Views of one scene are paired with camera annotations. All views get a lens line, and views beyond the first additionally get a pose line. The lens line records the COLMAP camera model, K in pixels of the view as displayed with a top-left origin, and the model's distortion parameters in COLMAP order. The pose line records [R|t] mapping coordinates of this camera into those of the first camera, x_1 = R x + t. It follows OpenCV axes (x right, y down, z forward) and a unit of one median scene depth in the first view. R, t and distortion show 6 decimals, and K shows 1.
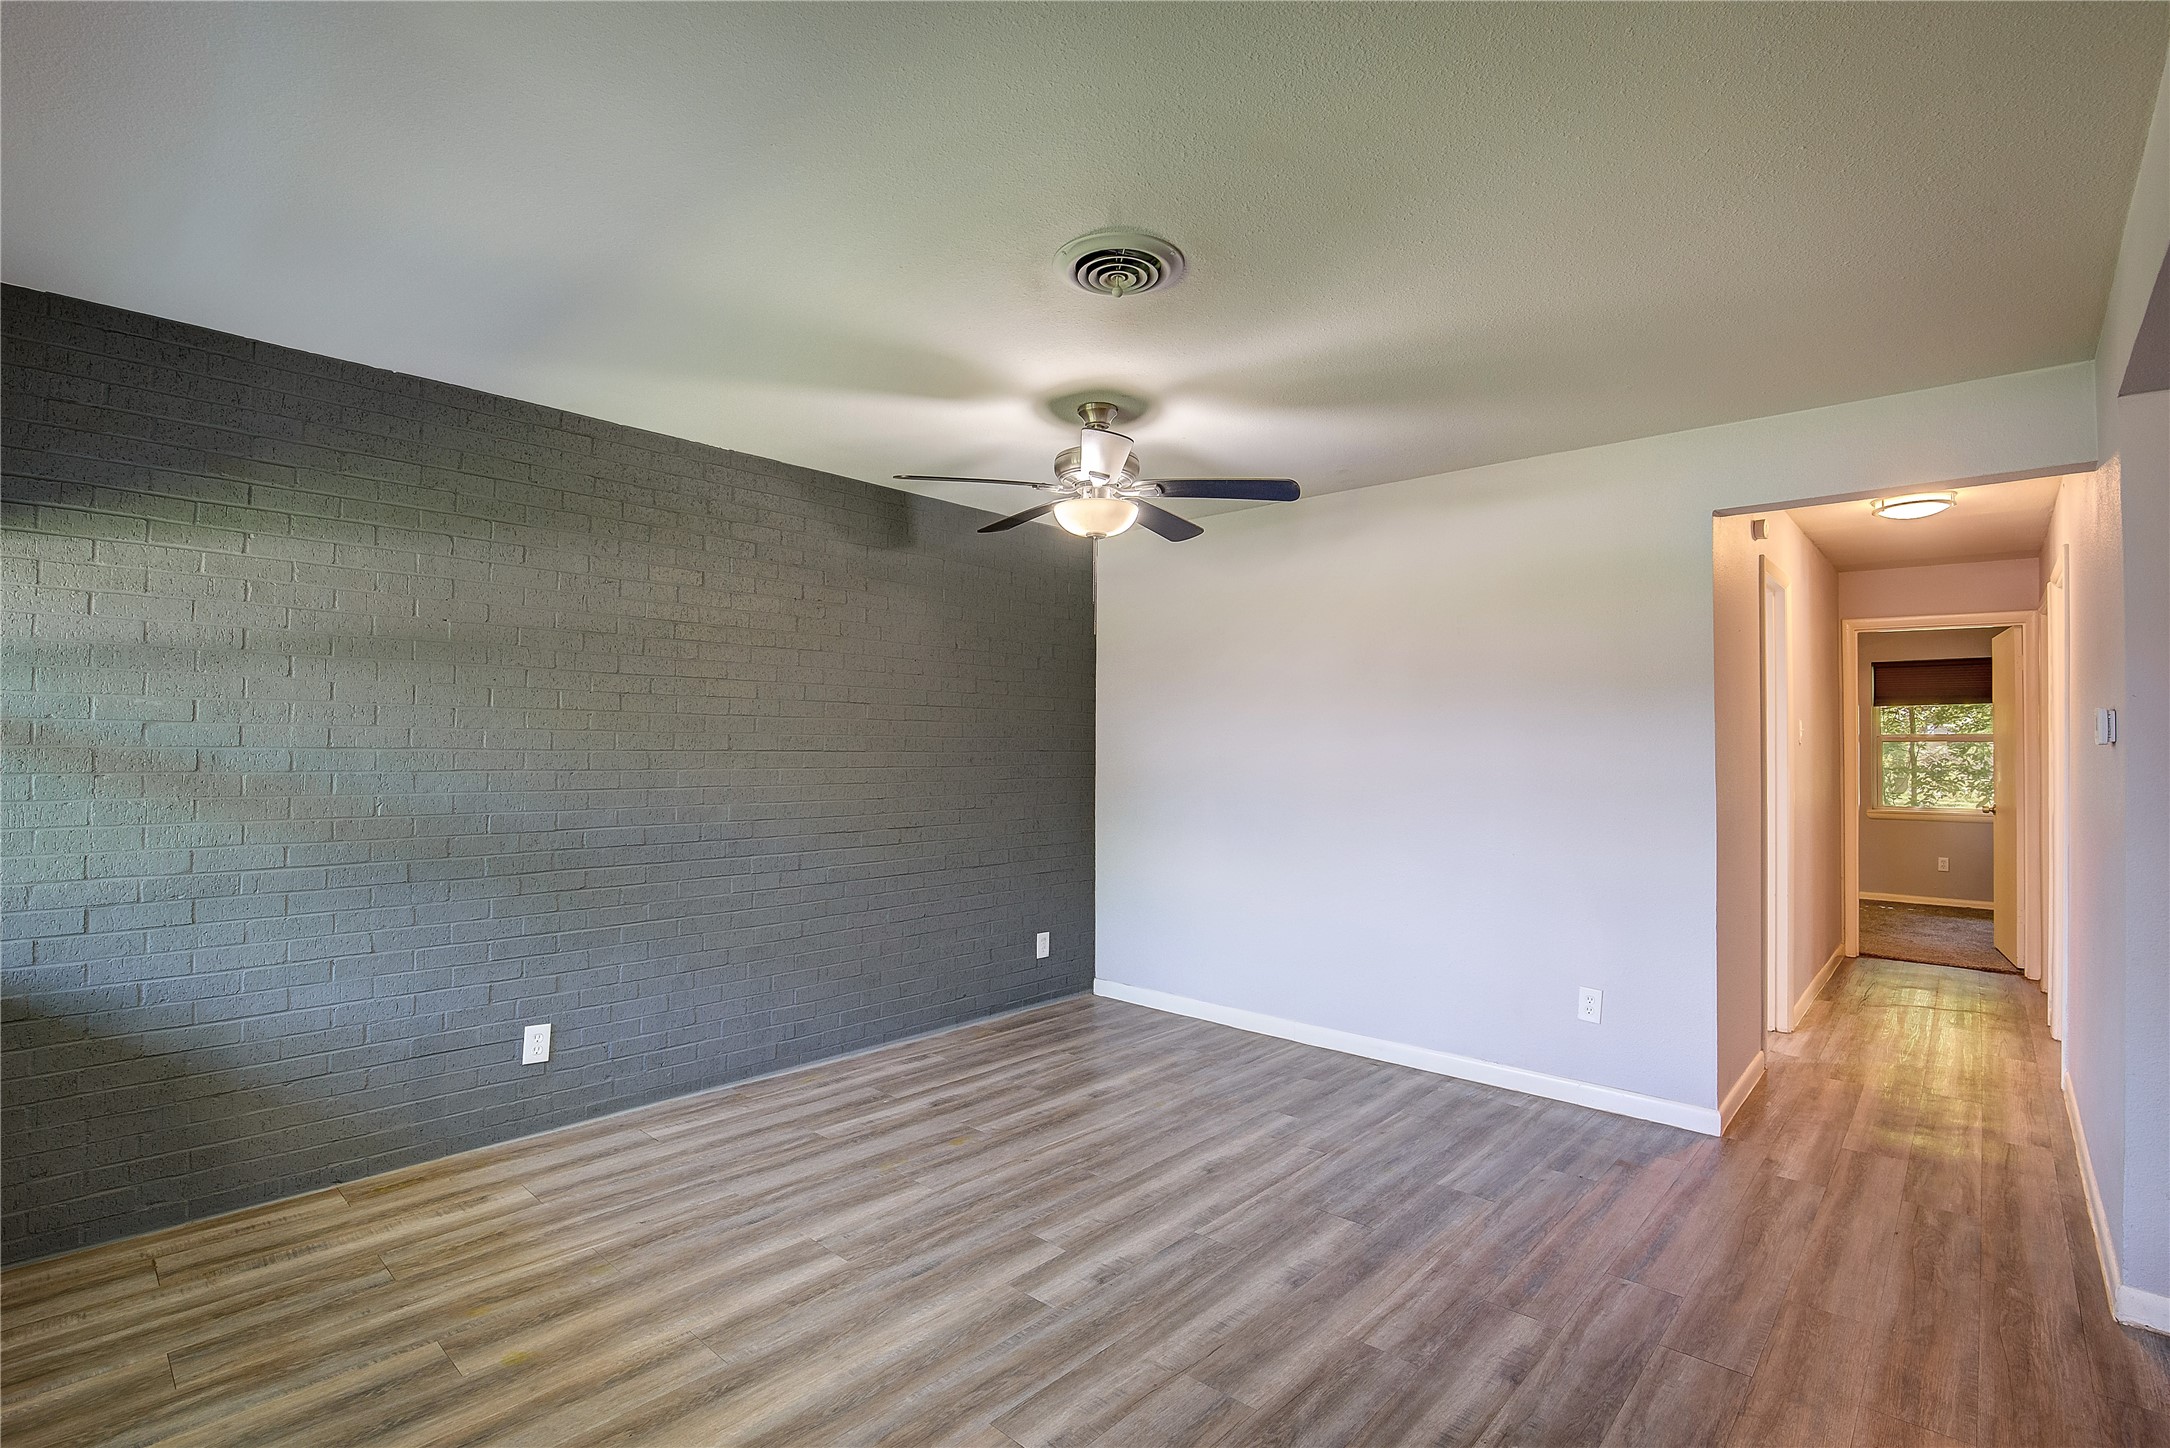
lens RADIAL K [[1004.4, 0, 1083.3], [0, 1004.4, 723.4], [0, 0, 1]] dist [-0.035642, 0.004598]
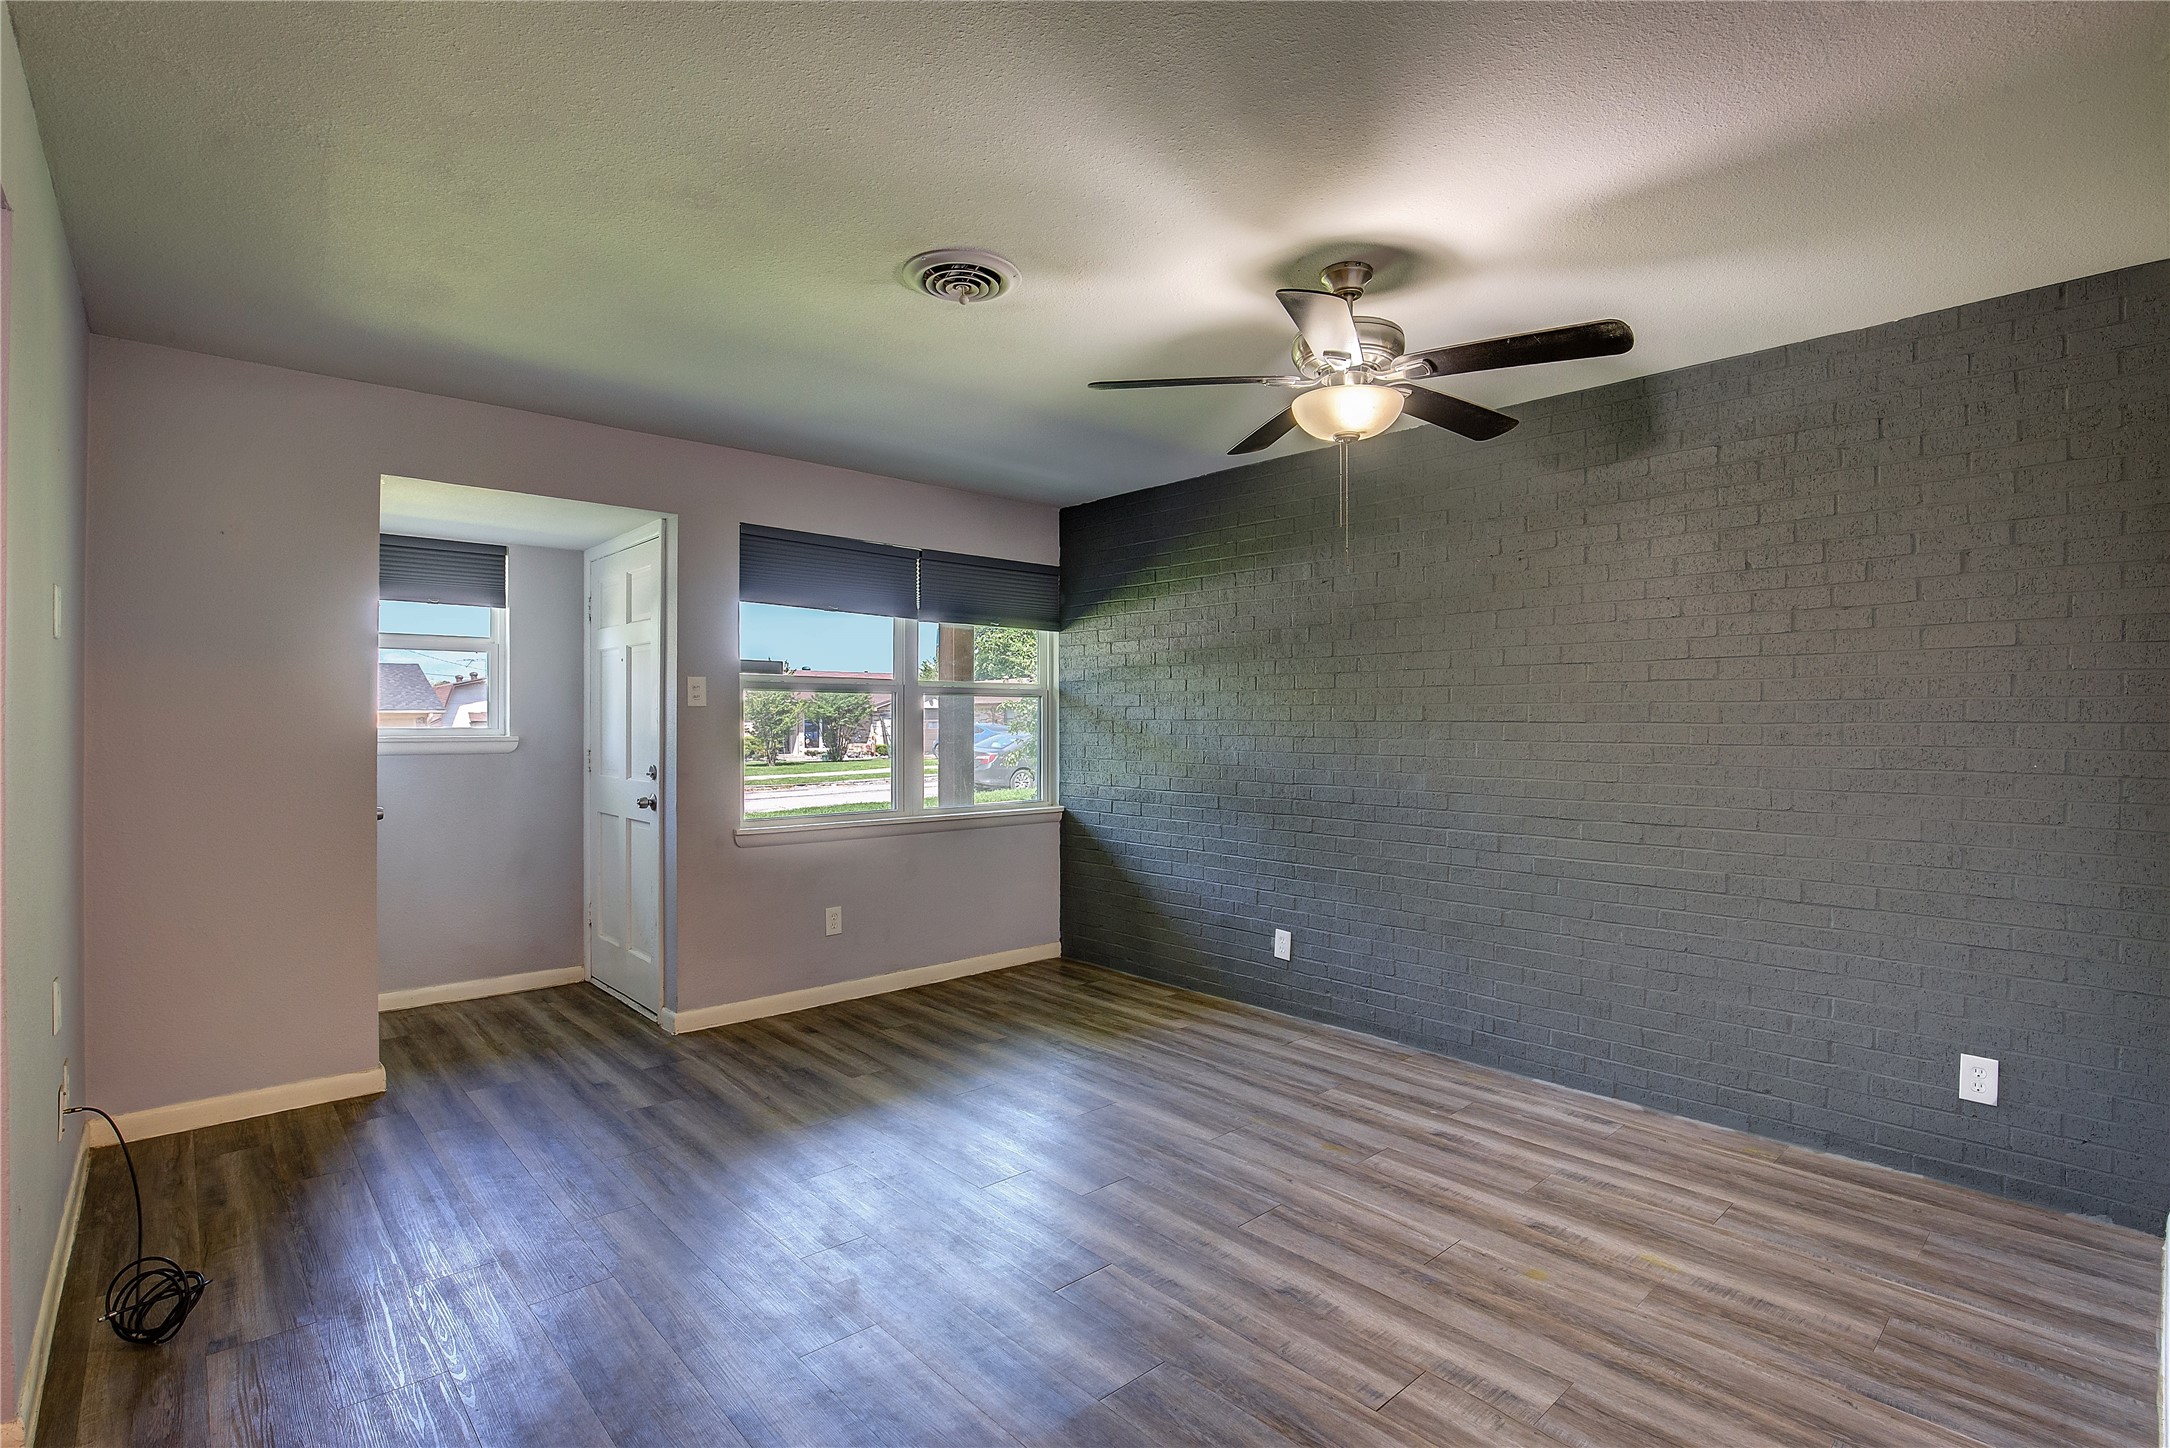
lens RADIAL K [[1004.4, 0, 1096.1], [0, 1004.4, 728.8], [0, 0, 1]] dist [-0.035642, 0.004598]
pose [[-0.074732, -0.001501, -0.997203, 0.759127], [0.017339, 0.999846, -0.002804, 0.034800], [0.997053, -0.017500, -0.074695, 0.819713]]
